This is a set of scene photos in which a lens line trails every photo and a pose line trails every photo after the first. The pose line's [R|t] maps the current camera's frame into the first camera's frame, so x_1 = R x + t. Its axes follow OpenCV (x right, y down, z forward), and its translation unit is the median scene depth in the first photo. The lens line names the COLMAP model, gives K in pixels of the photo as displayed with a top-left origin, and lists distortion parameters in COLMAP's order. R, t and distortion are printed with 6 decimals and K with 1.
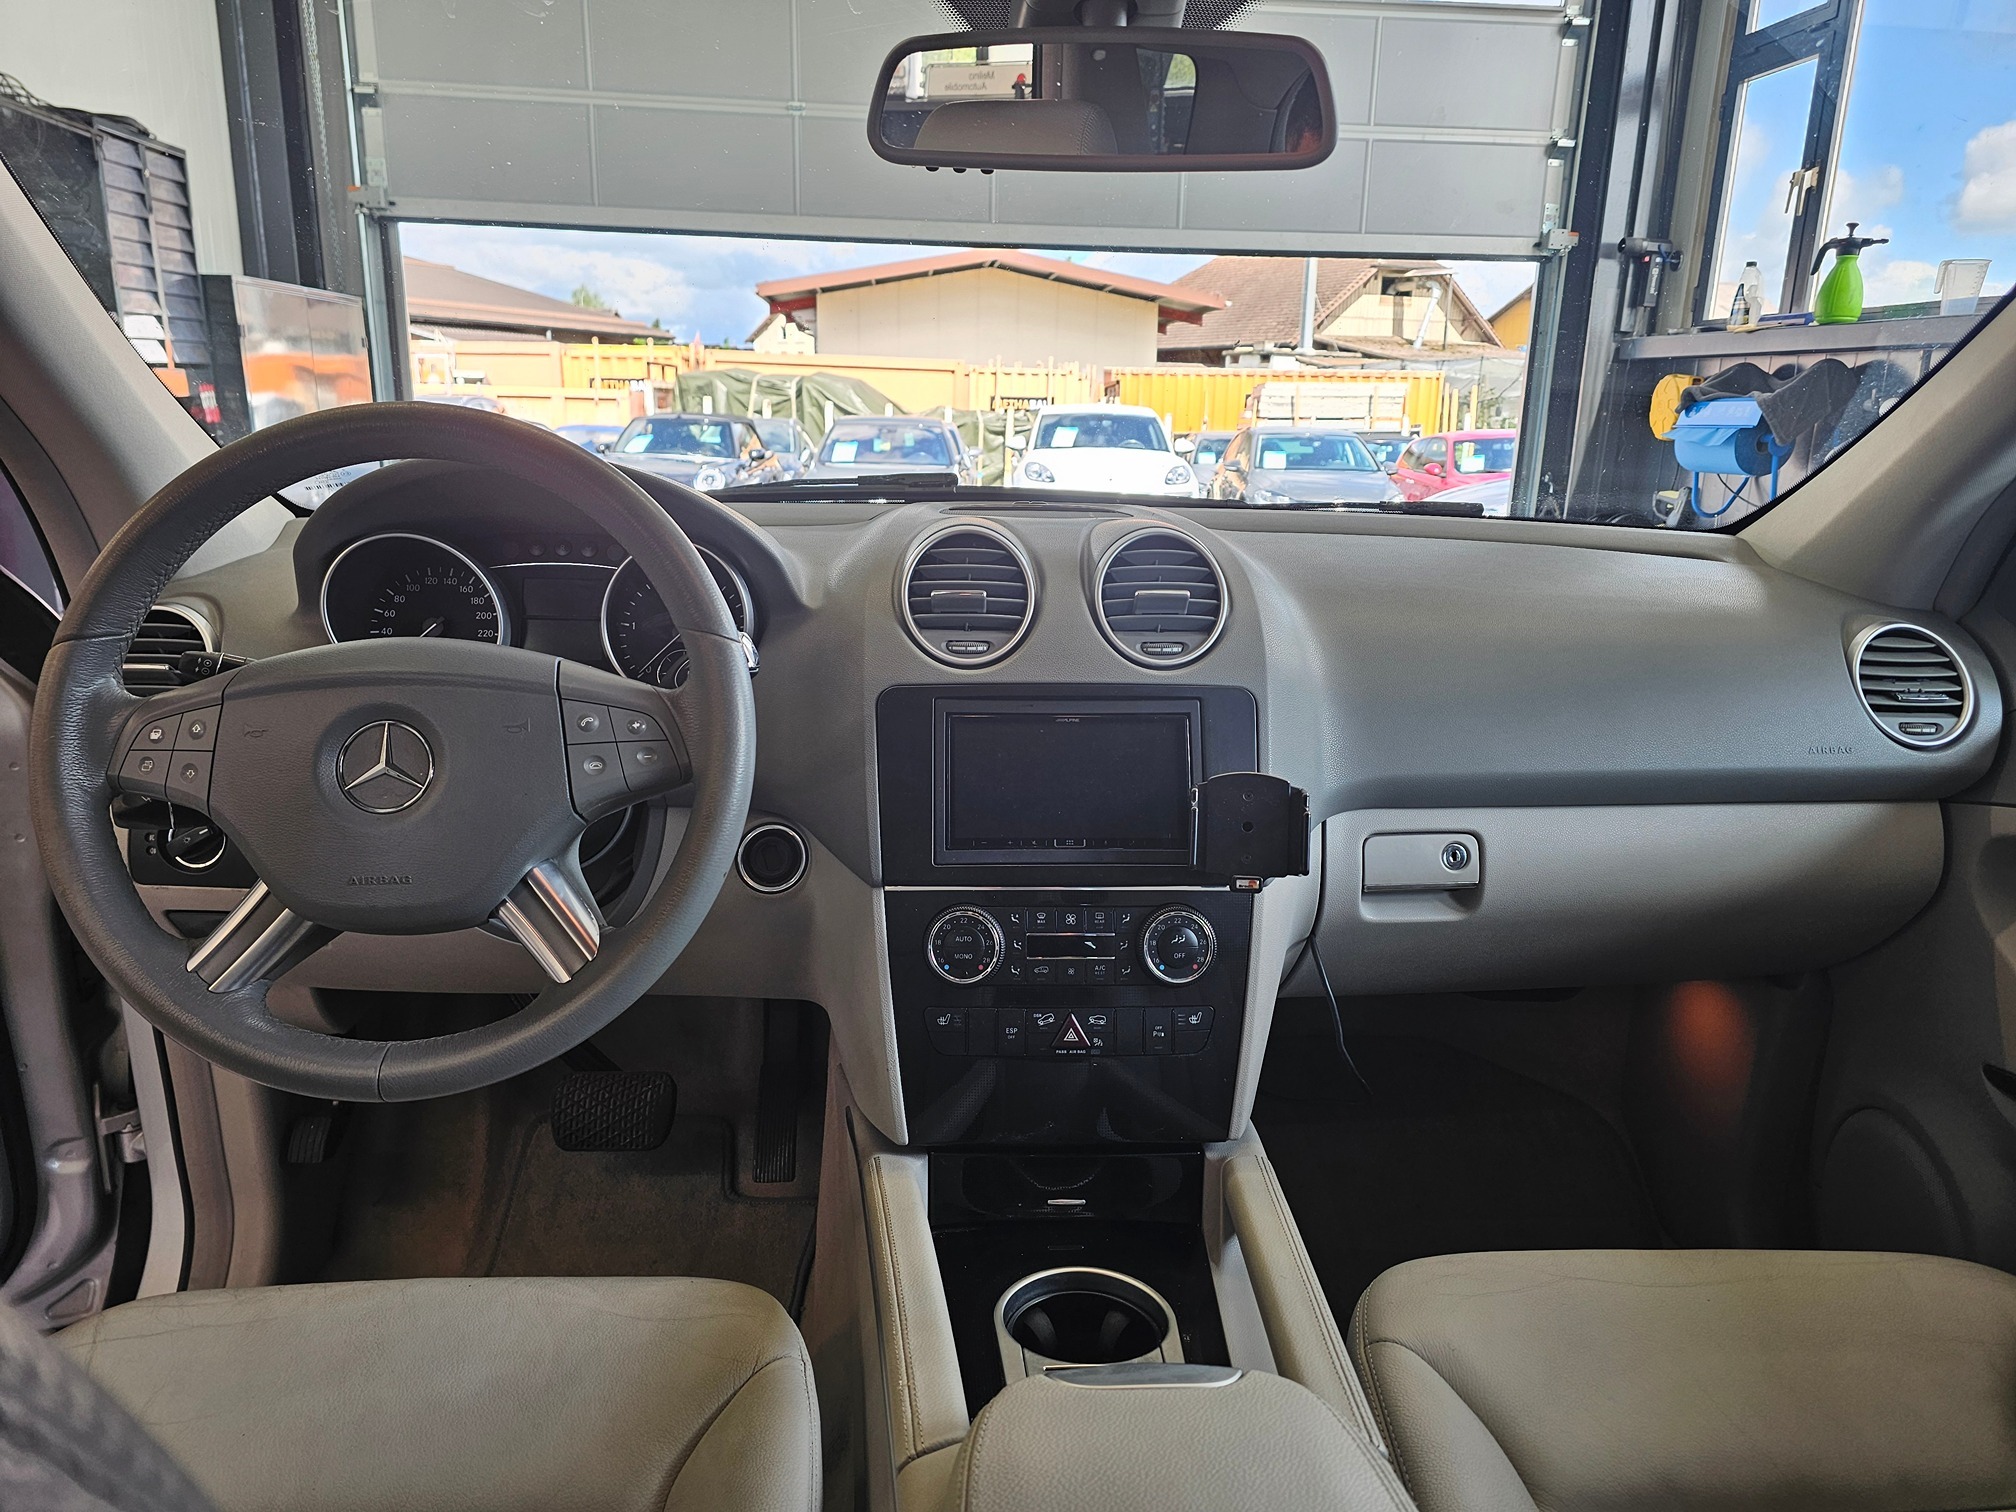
lens RADIAL K [[1355.7, 0, 1008.1], [0, 1355.7, 773.1], [0, 0, 1]] dist [0.020025, -0.025216]
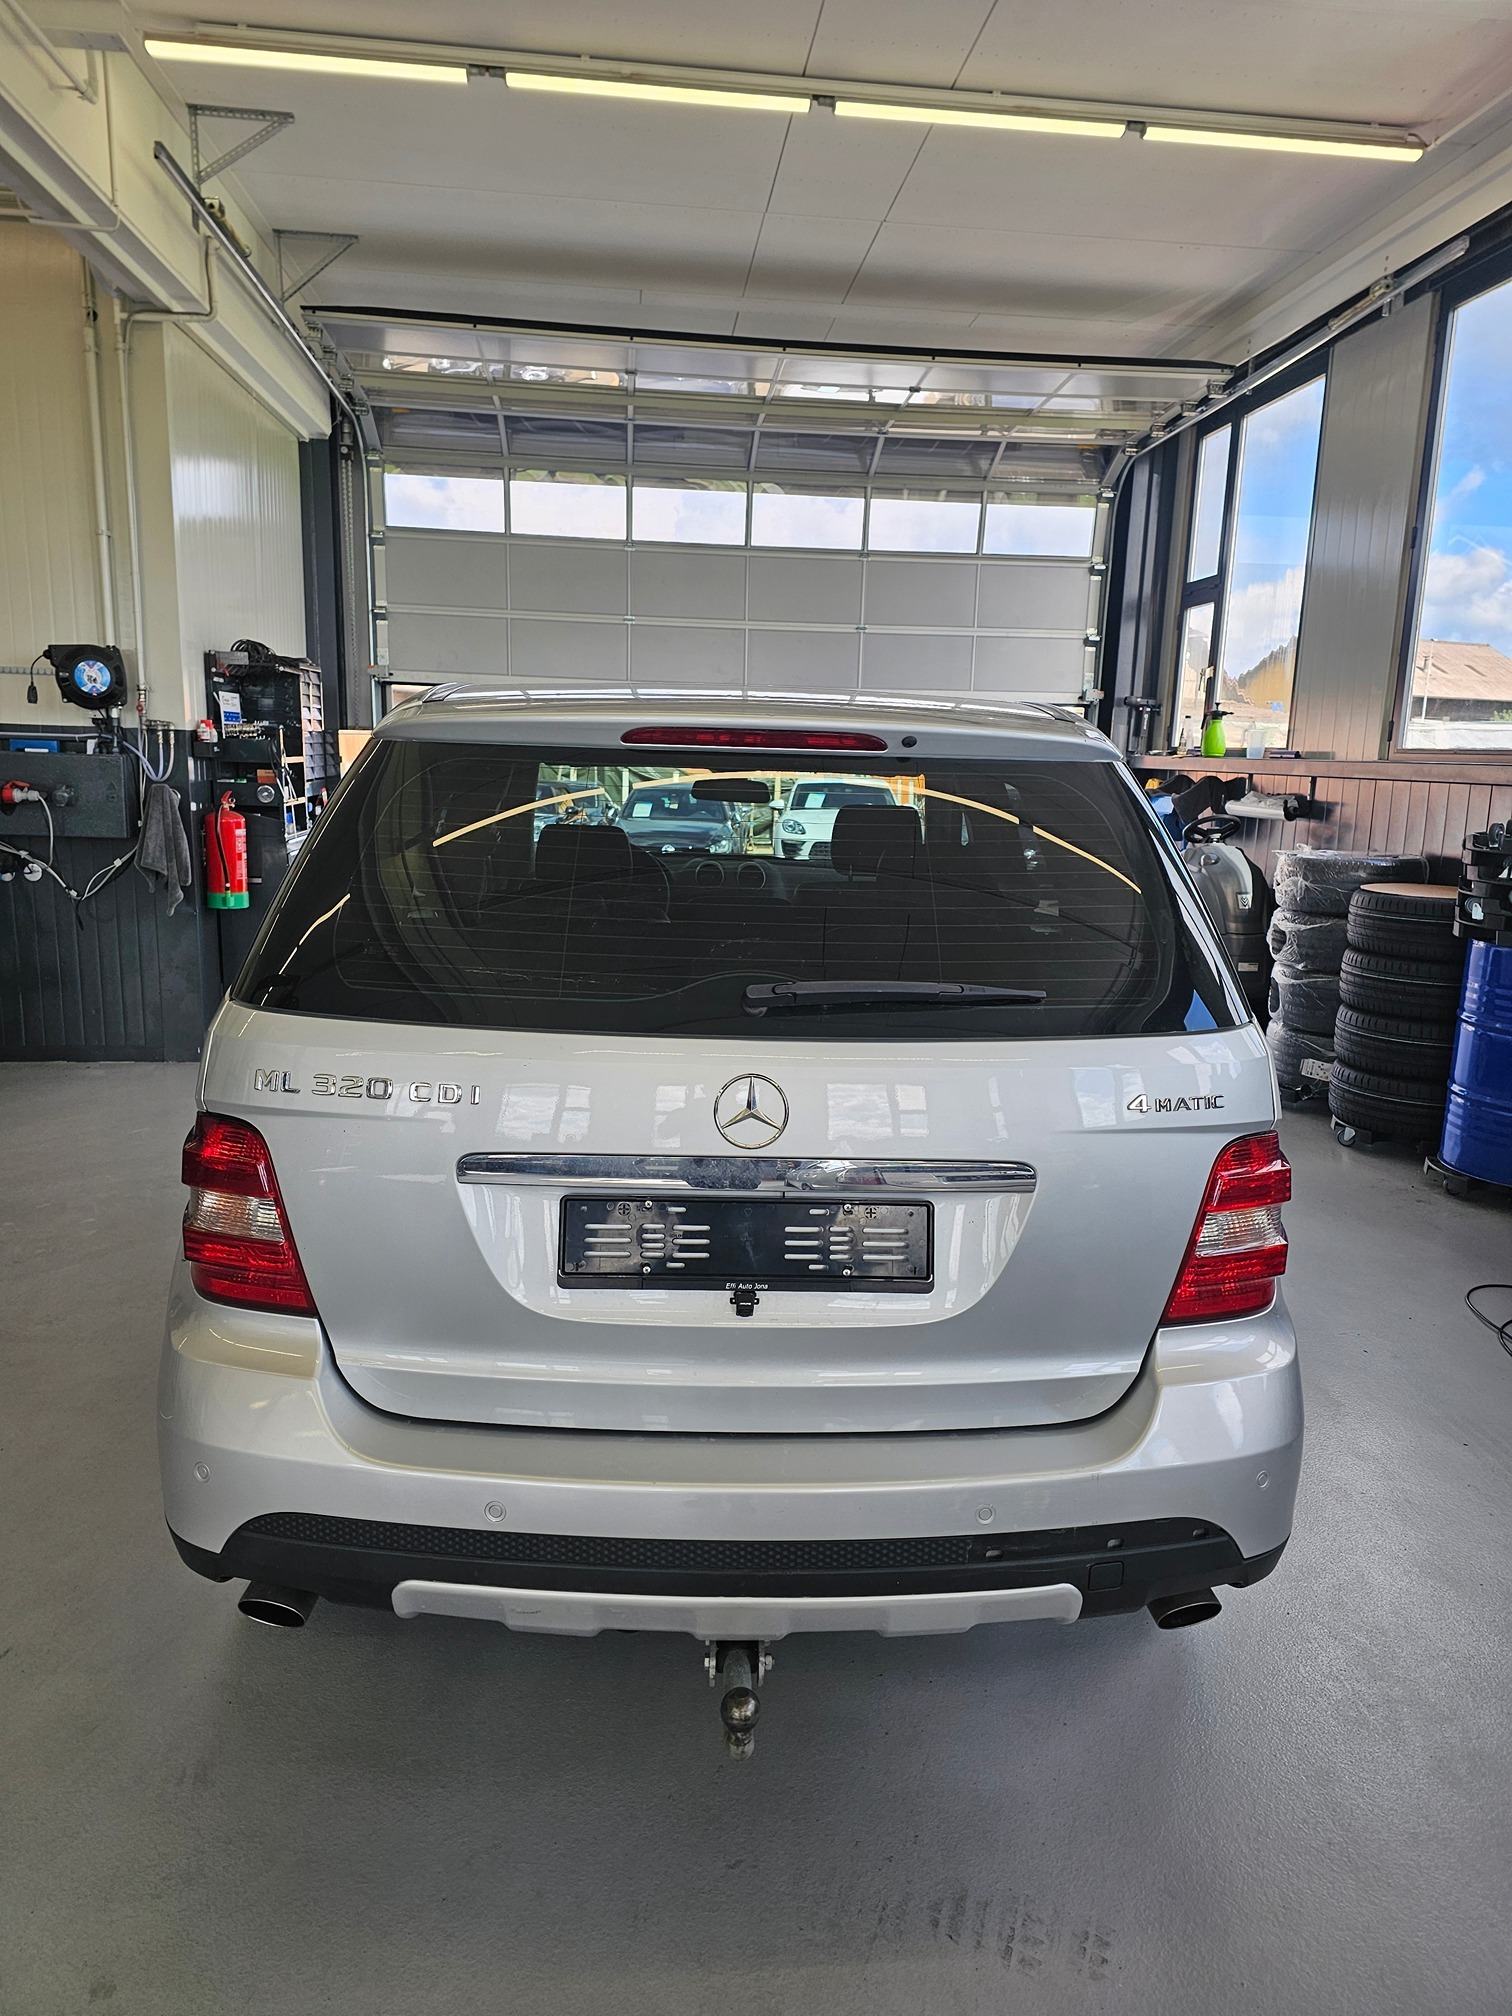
lens RADIAL K [[1355.7, 0, 767.0], [0, 1355.7, 1014.5], [0, 0, 1]] dist [0.020025, -0.025216]
pose [[0.999891, 0.007716, -0.012553, 0.037168], [-0.008644, 0.997100, -0.075605, 0.120982], [0.011934, 0.075706, 0.997059, -0.619638]]
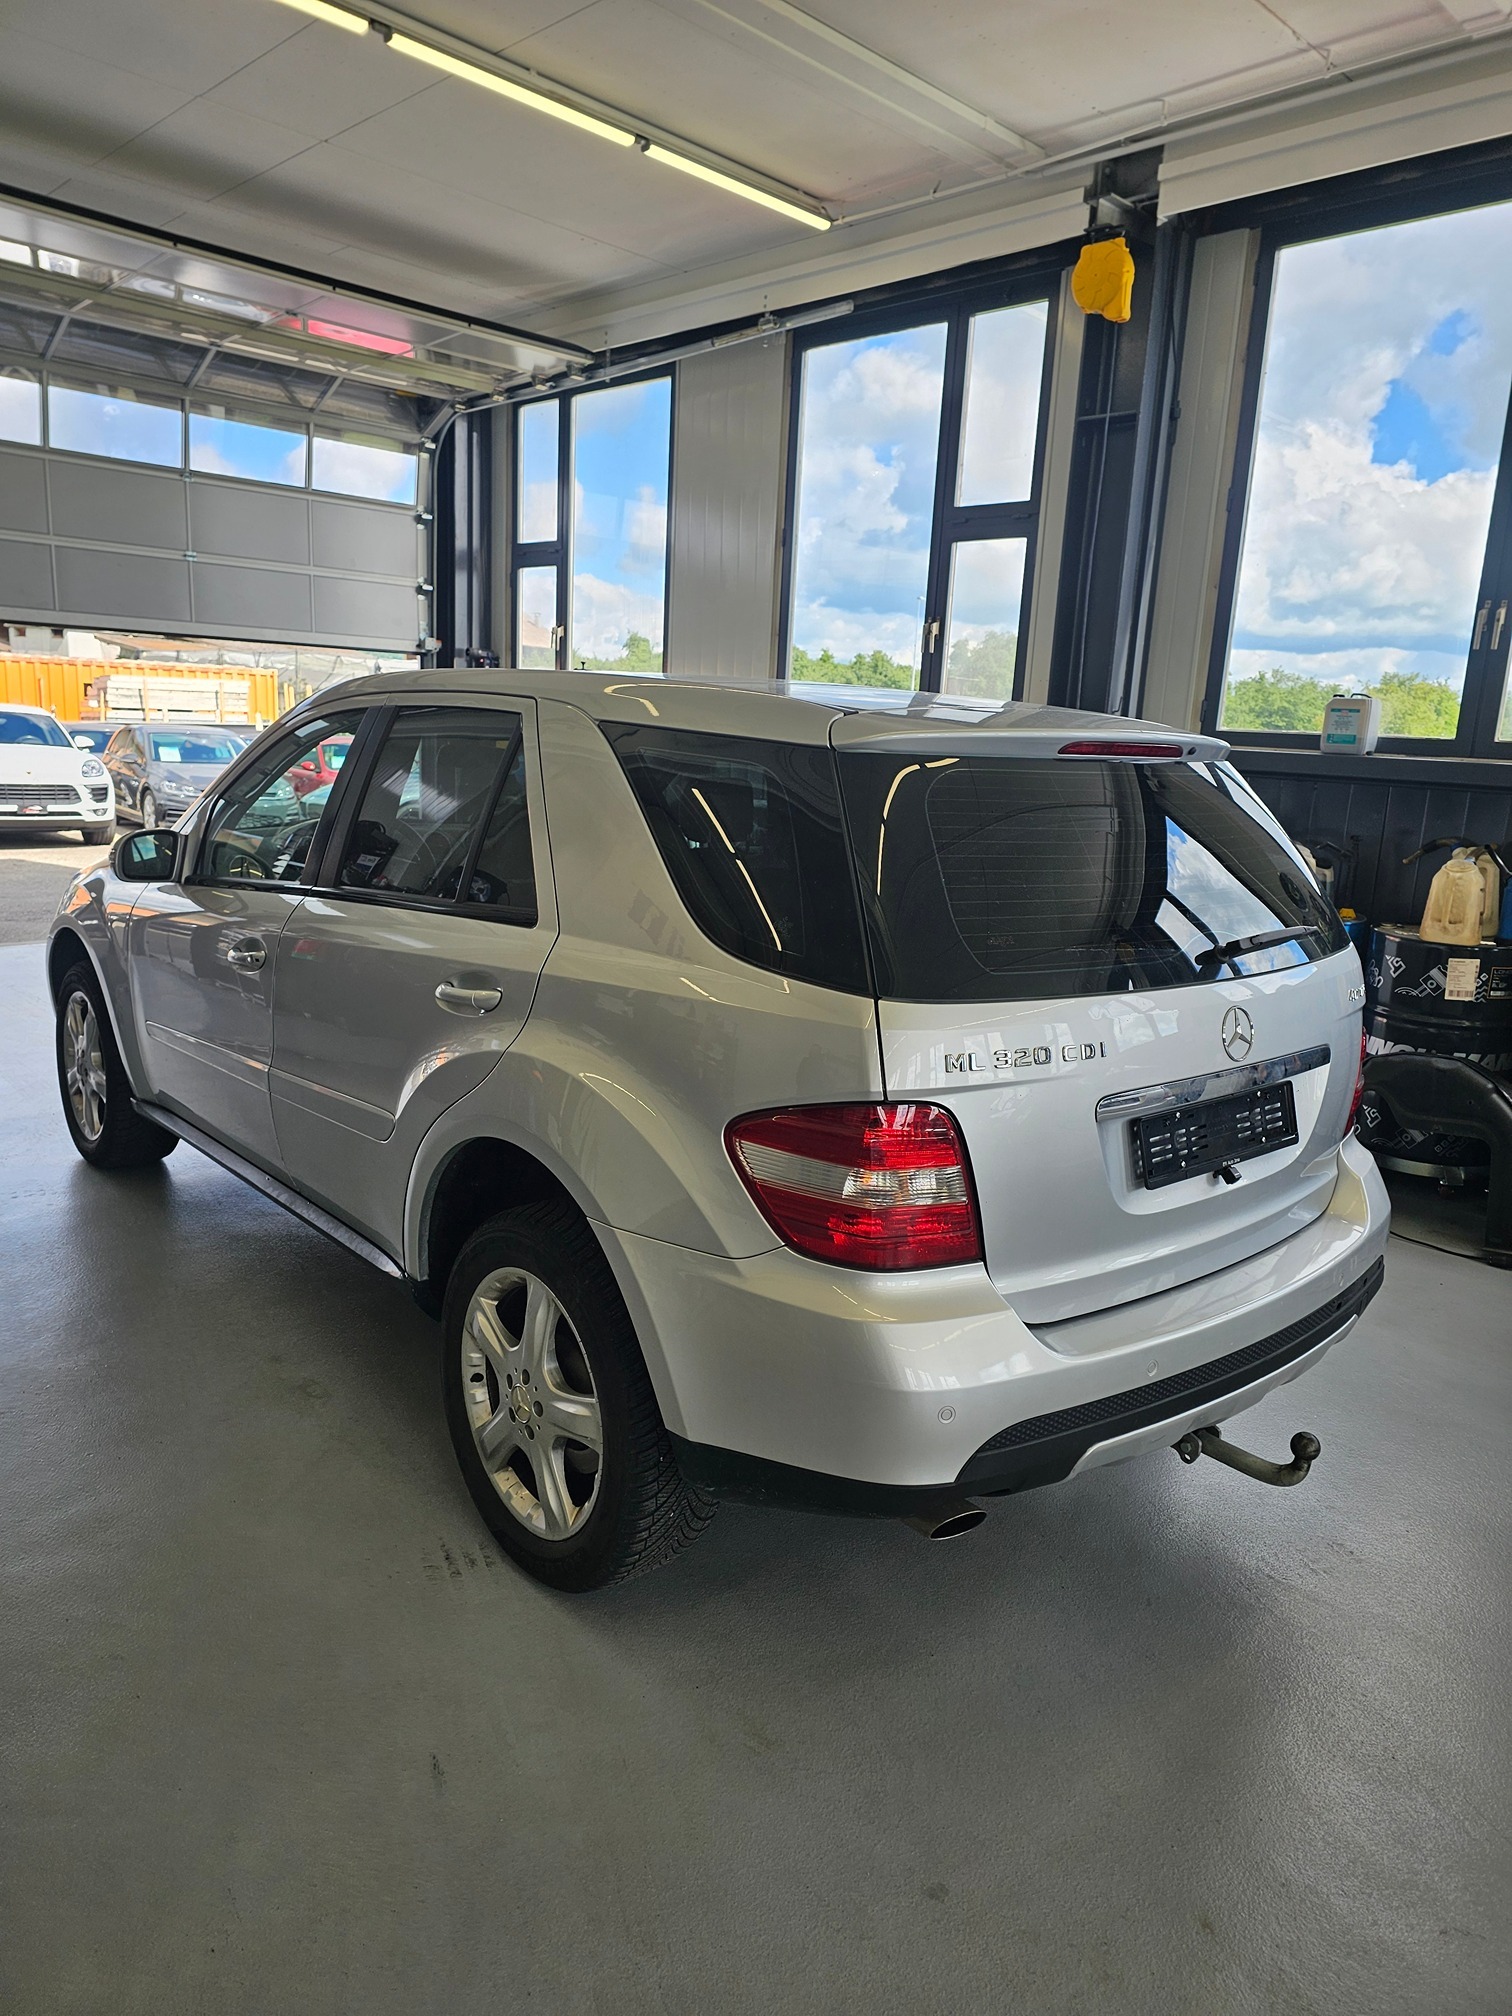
lens RADIAL K [[1355.7, 0, 752.8], [0, 1355.7, 1037.9], [0, 0, 1]] dist [0.020025, -0.025216]
pose [[0.793430, -0.116413, 0.597425, -0.345796], [0.122201, 0.992021, 0.031011, 0.088559], [-0.596268, 0.048401, 0.801325, -0.569786]]
